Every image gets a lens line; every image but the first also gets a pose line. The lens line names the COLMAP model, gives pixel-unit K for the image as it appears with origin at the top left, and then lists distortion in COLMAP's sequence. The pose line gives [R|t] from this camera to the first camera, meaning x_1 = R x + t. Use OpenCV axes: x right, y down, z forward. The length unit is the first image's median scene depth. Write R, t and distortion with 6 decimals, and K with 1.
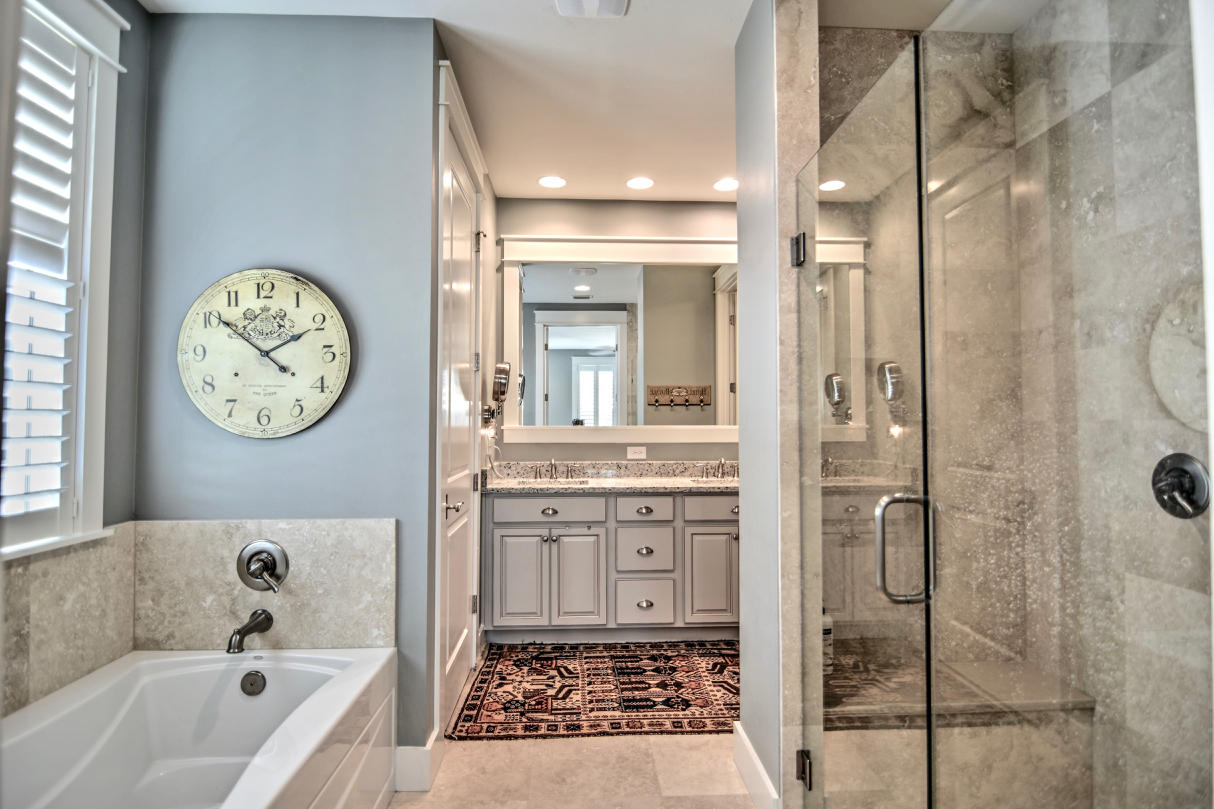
lens RADIAL K [[628.5, 0, 607.2], [0, 628.5, 404.3], [0, 0, 1]] dist [-0.001139, -0.000008]
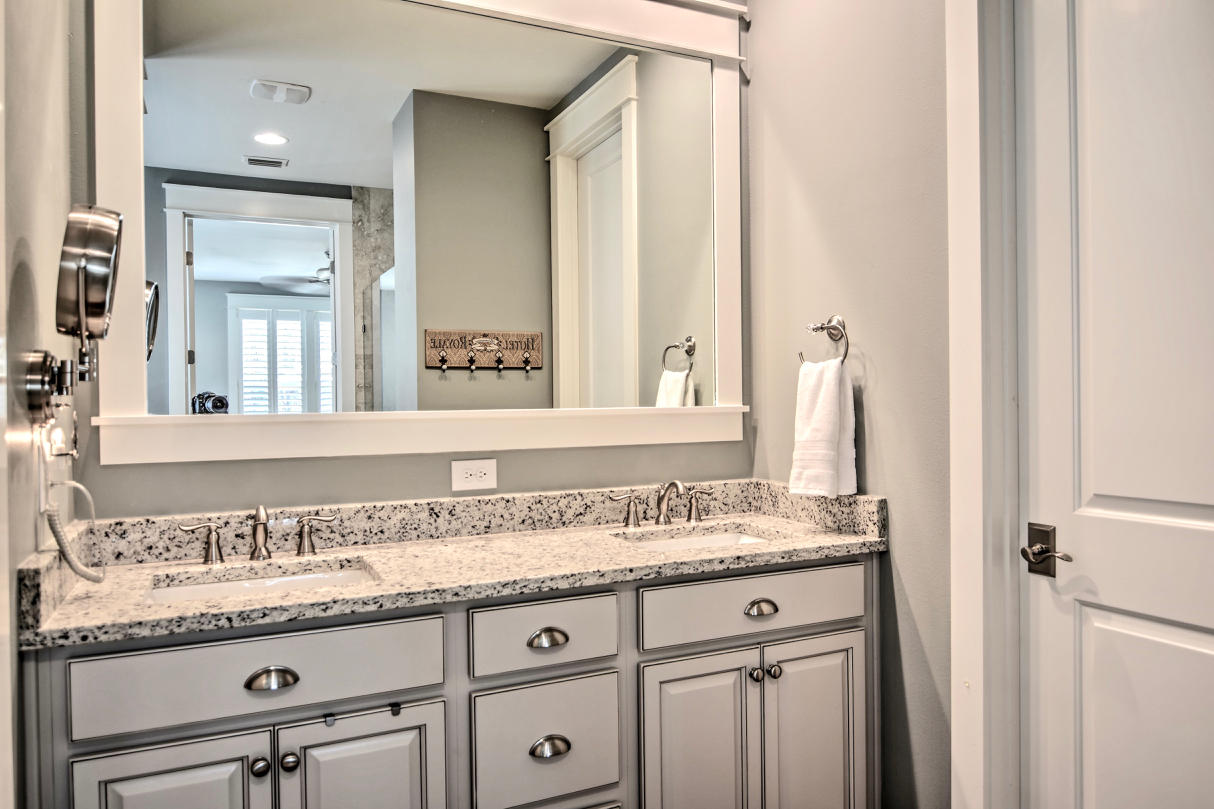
lens RADIAL K [[832.7, 0, 608.0], [0, 832.7, 404.0], [0, 0, 1]] dist [-0.000602, -0.007960]
pose [[0.924464, -0.013836, 0.381019, -0.087804], [0.002418, 0.999534, 0.030431, 0.015372], [-0.381262, -0.027211, 0.924066, 0.514532]]
